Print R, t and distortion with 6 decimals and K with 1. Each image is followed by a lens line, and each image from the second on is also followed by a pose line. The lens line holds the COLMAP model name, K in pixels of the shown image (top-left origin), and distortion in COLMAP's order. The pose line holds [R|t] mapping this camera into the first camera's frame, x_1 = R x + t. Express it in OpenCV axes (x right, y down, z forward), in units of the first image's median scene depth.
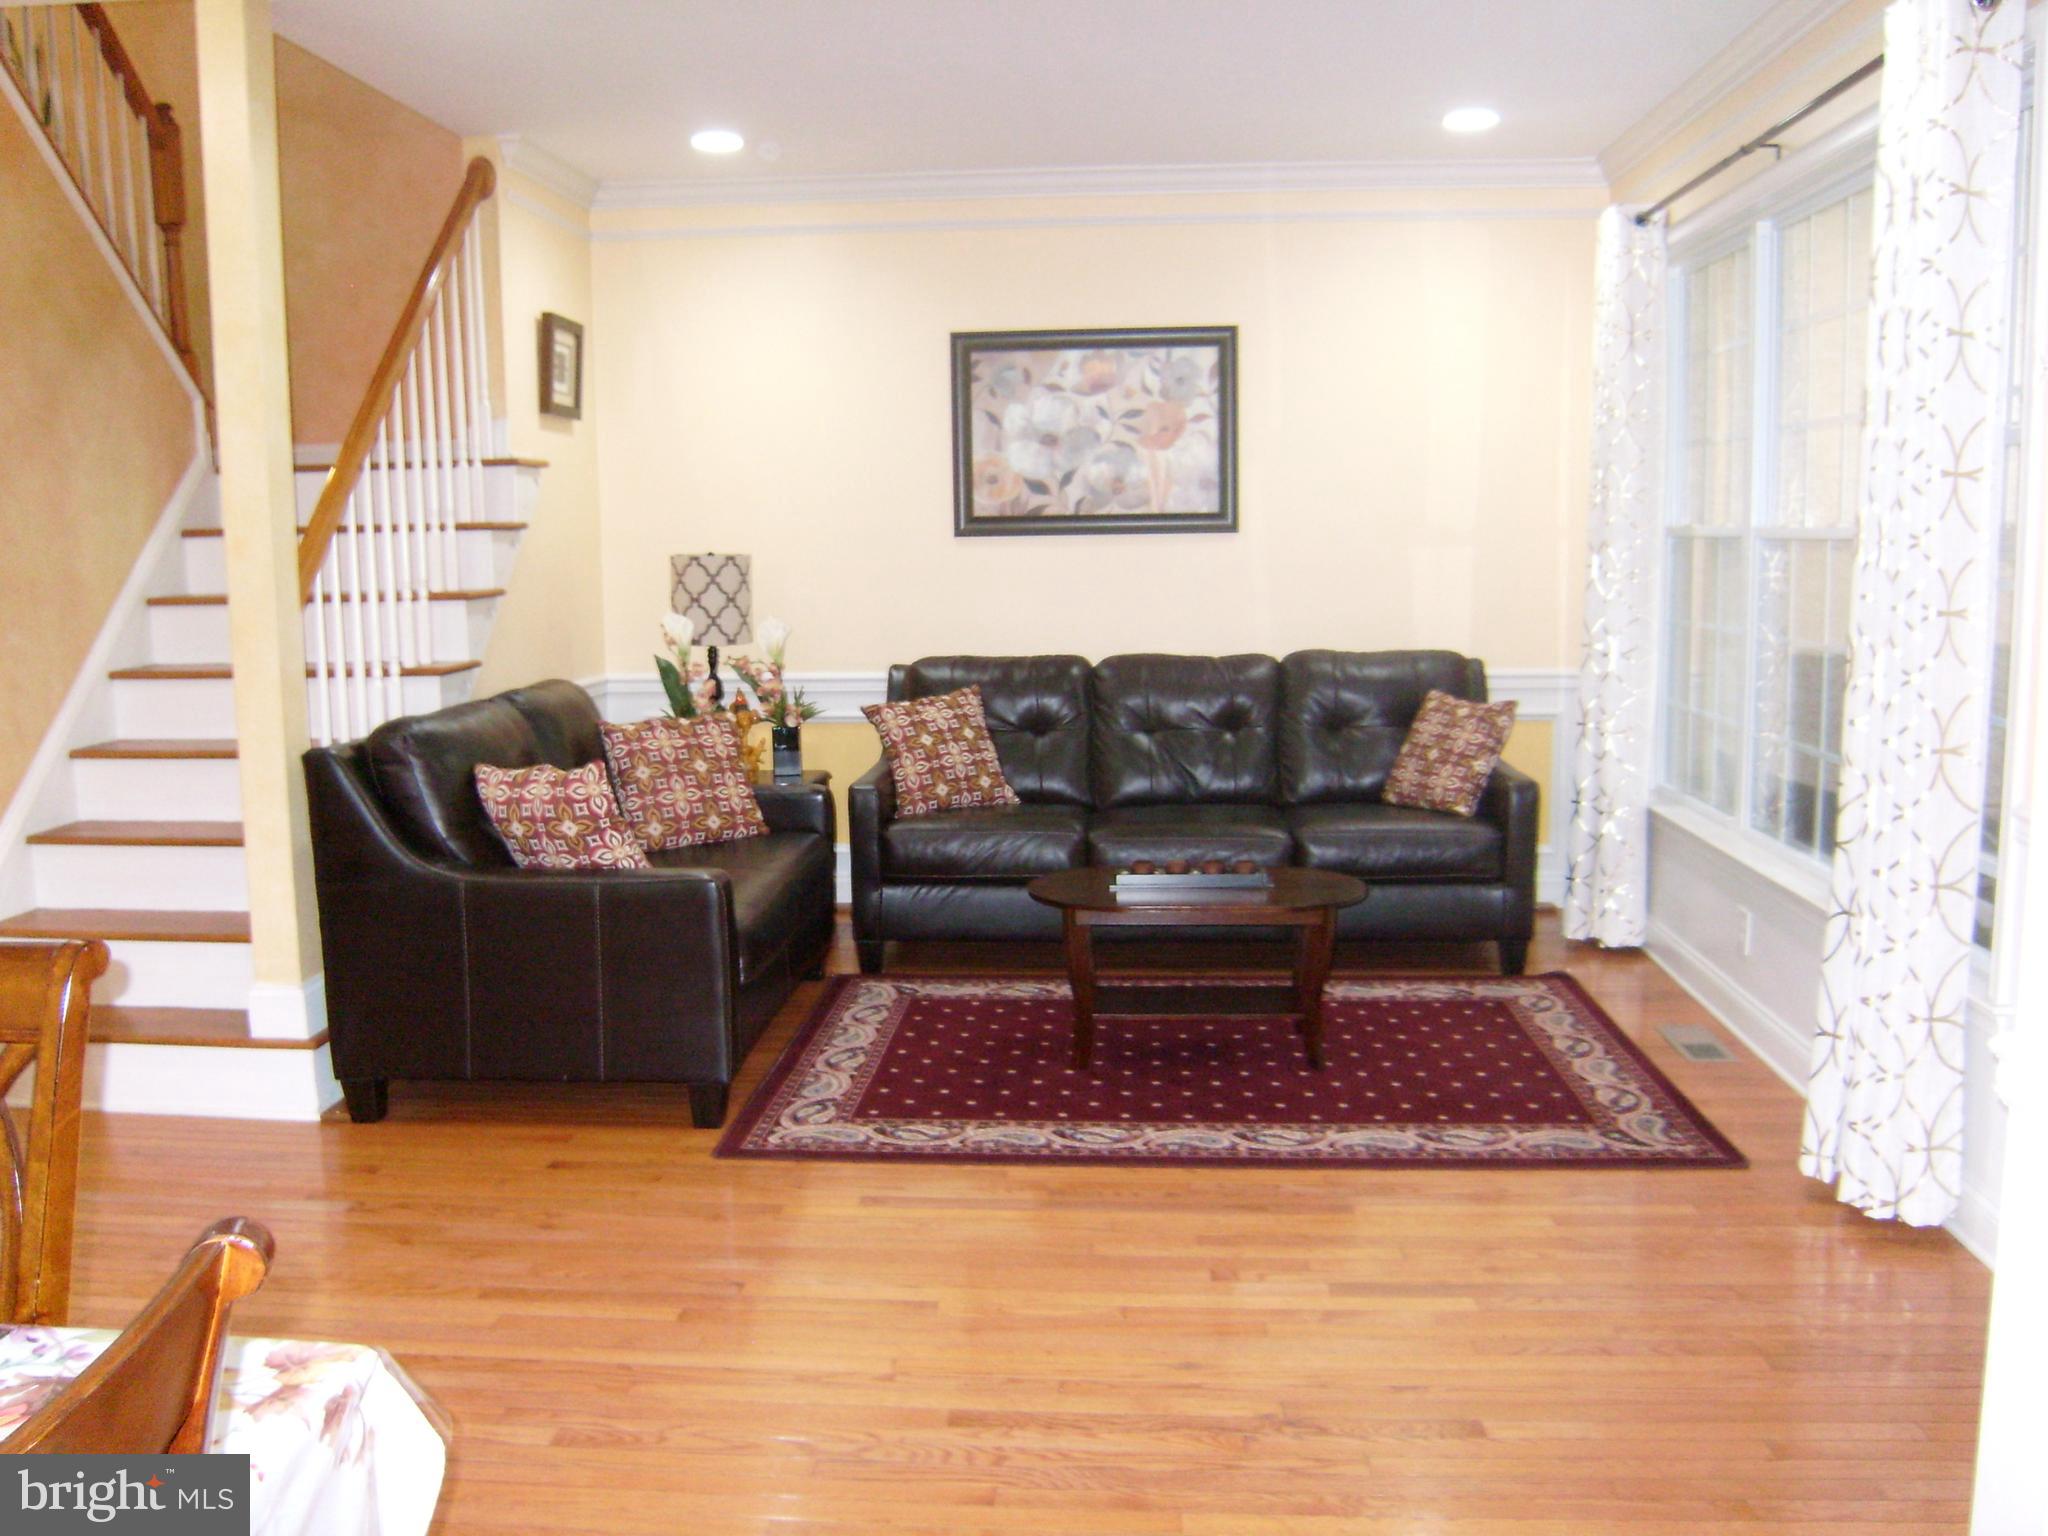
lens RADIAL K [[1724.0, 0, 1029.3], [0, 1724.0, 768.3], [0, 0, 1]] dist [-0.113030, 0.042687]
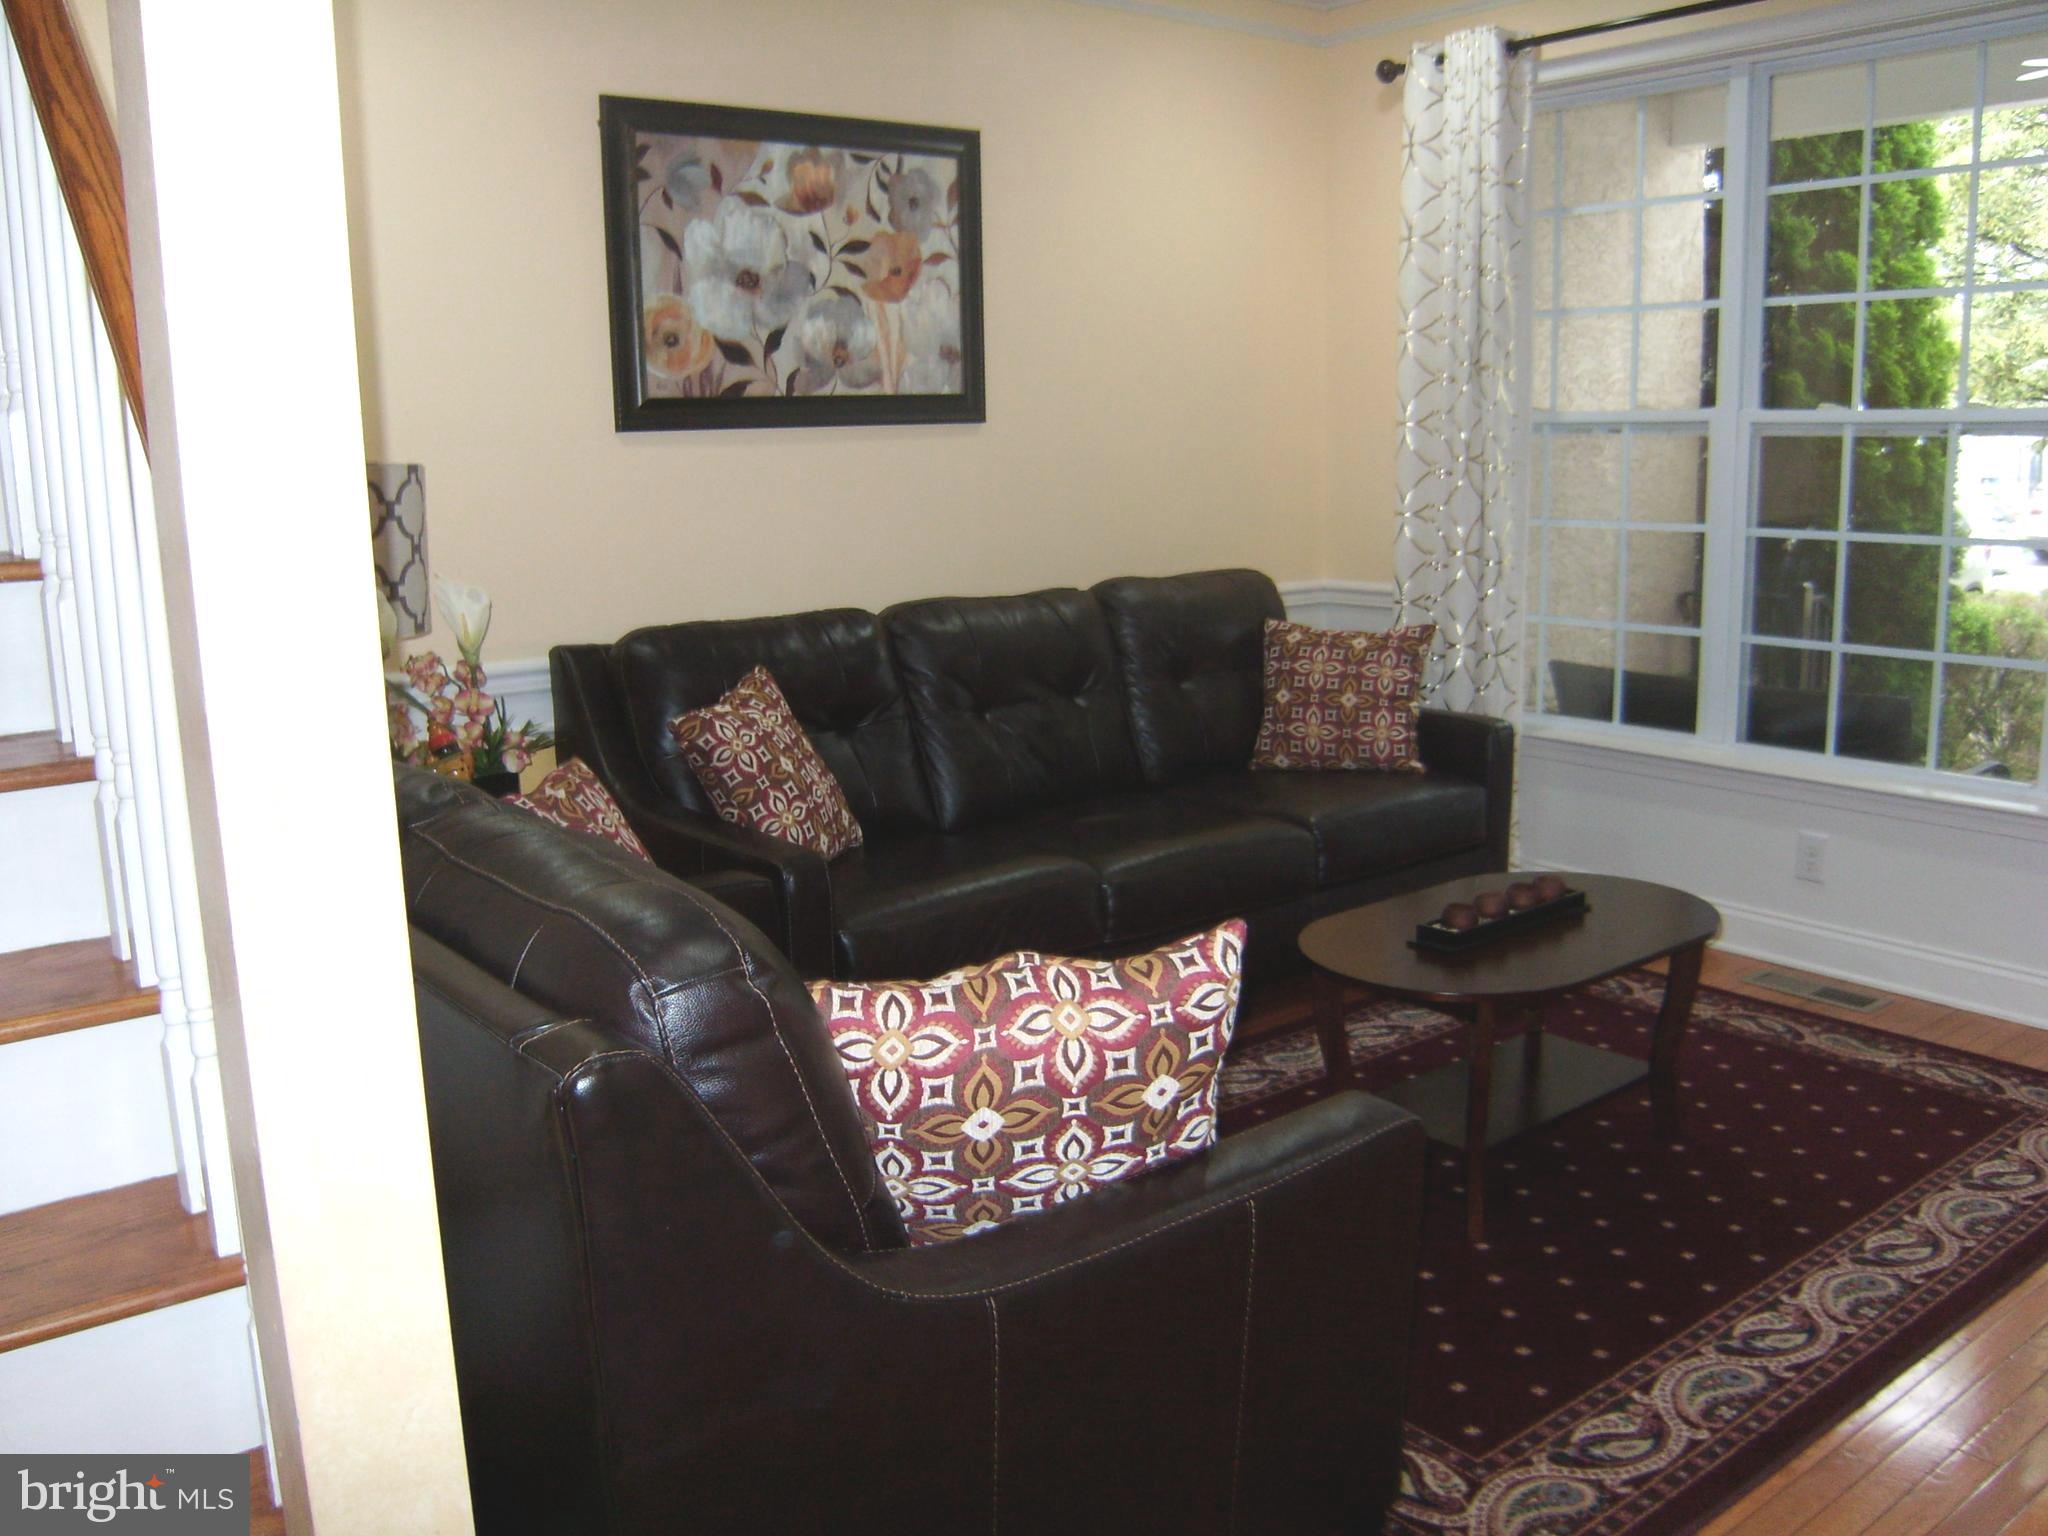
lens RADIAL K [[1724.0, 0, 1027.4], [0, 1724.0, 762.4], [0, 0, 1]] dist [-0.113030, 0.042687]
pose [[0.736751, -0.130519, 0.663447, -0.364223], [0.098970, 0.991441, 0.085140, -0.055677], [-0.668881, 0.002935, 0.743363, 0.456412]]
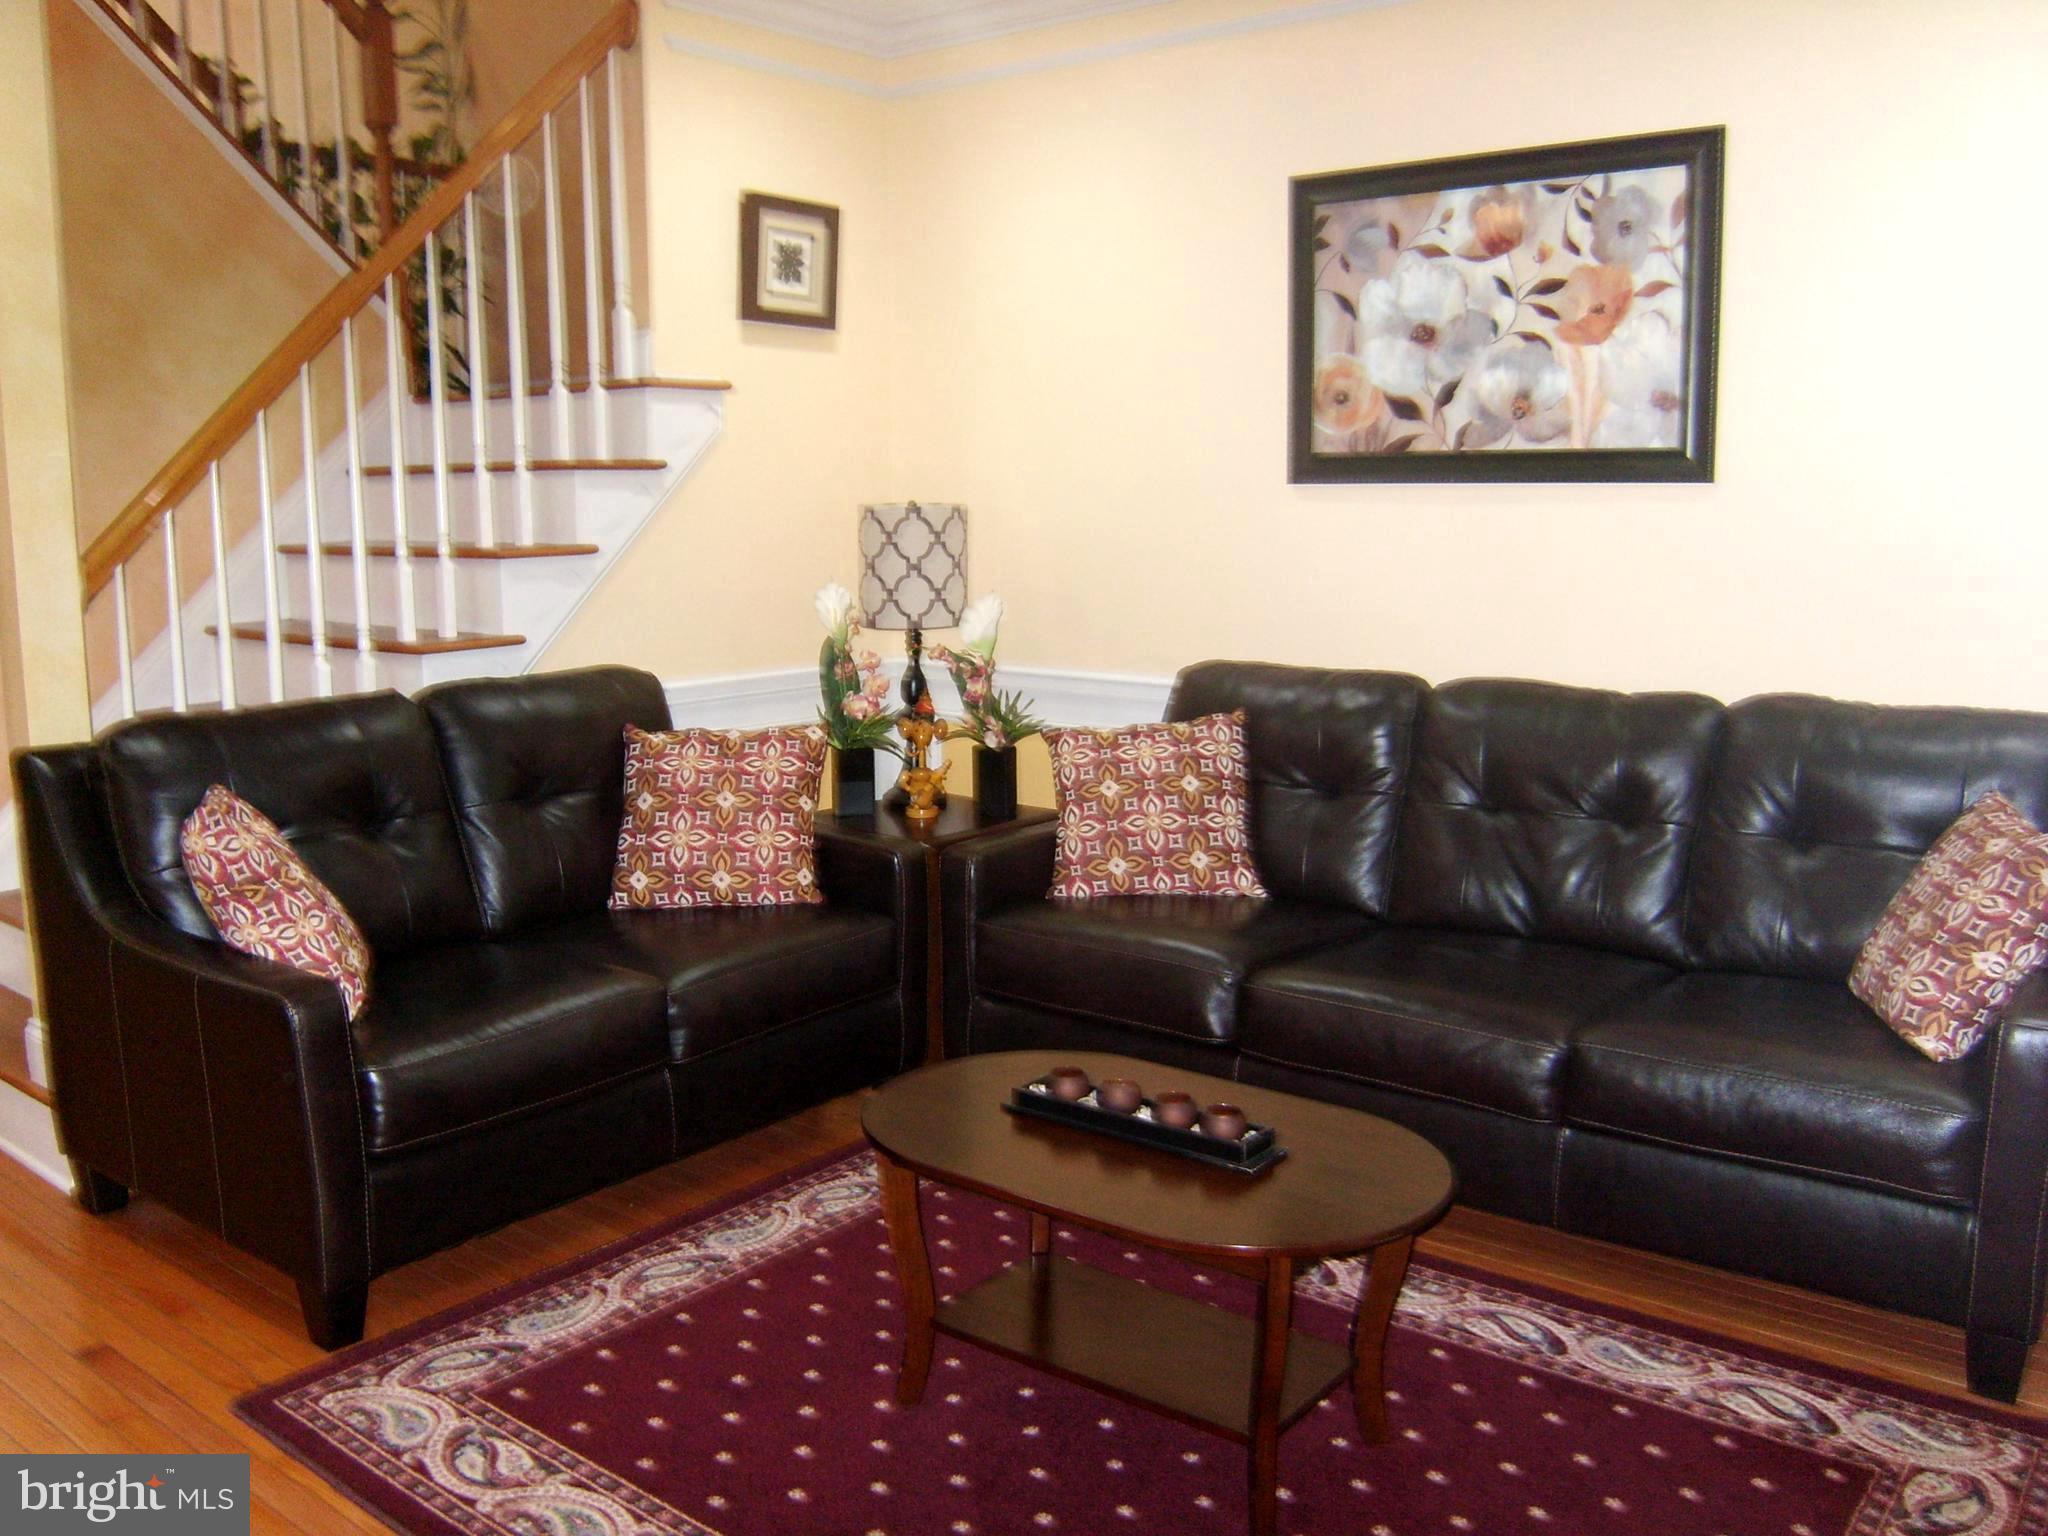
lens RADIAL K [[1724.0, 0, 1015.9], [0, 1724.0, 770.6], [0, 0, 1]] dist [-0.113030, 0.042687]
pose [[0.822767, 0.098272, -0.559818, 0.259913], [-0.080594, 0.995159, 0.056243, -0.053266], [0.562635, -0.001157, 0.826704, 0.393392]]
